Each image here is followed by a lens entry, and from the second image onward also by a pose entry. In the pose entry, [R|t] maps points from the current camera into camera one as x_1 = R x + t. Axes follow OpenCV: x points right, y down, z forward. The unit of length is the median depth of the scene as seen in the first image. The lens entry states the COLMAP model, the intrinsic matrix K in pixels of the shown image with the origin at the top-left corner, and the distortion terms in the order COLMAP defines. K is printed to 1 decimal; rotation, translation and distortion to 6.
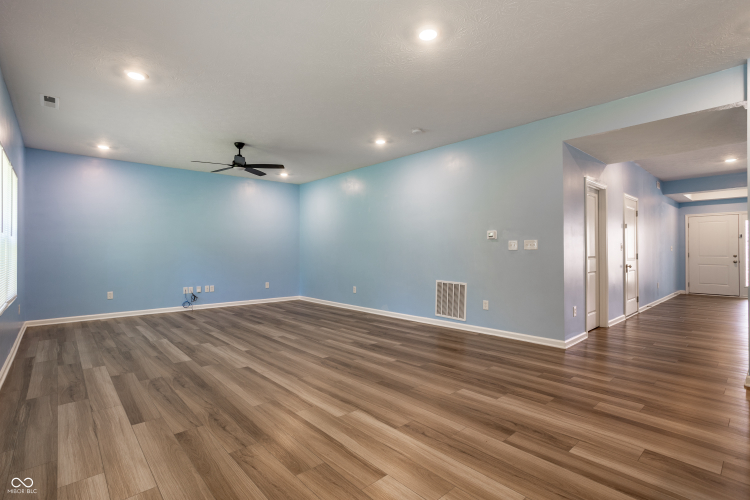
lens RADIAL K [[354.5, 0, 366.3], [0, 354.5, 252.5], [0, 0, 1]] dist [-0.016261, 0.001293]
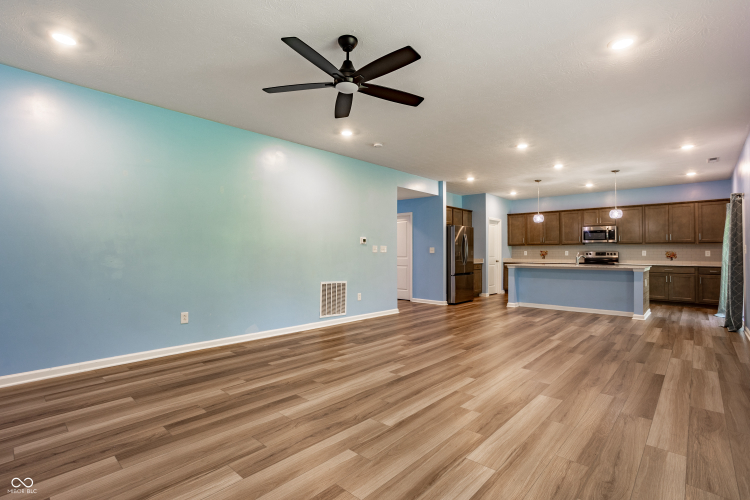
lens RADIAL K [[366.8, 0, 374.8], [0, 366.8, 236.9], [0, 0, 1]] dist [0.005314, 0.001307]
pose [[-0.127452, 0.052061, 0.990477, -1.030200], [-0.004968, 0.998575, -0.053126, 0.008048], [-0.991832, -0.011691, -0.127012, 1.199765]]
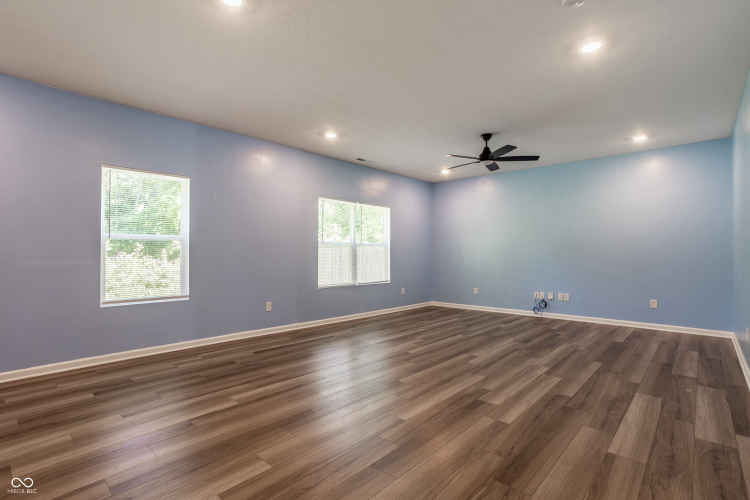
lens RADIAL K [[354.5, 0, 366.3], [0, 354.5, 252.5], [0, 0, 1]] dist [-0.016261, 0.001293]
pose [[0.108386, -0.004775, -0.994097, 0.592488], [-0.000864, 0.999988, -0.004898, -0.002303], [0.994109, 0.001390, 0.108380, 0.696834]]
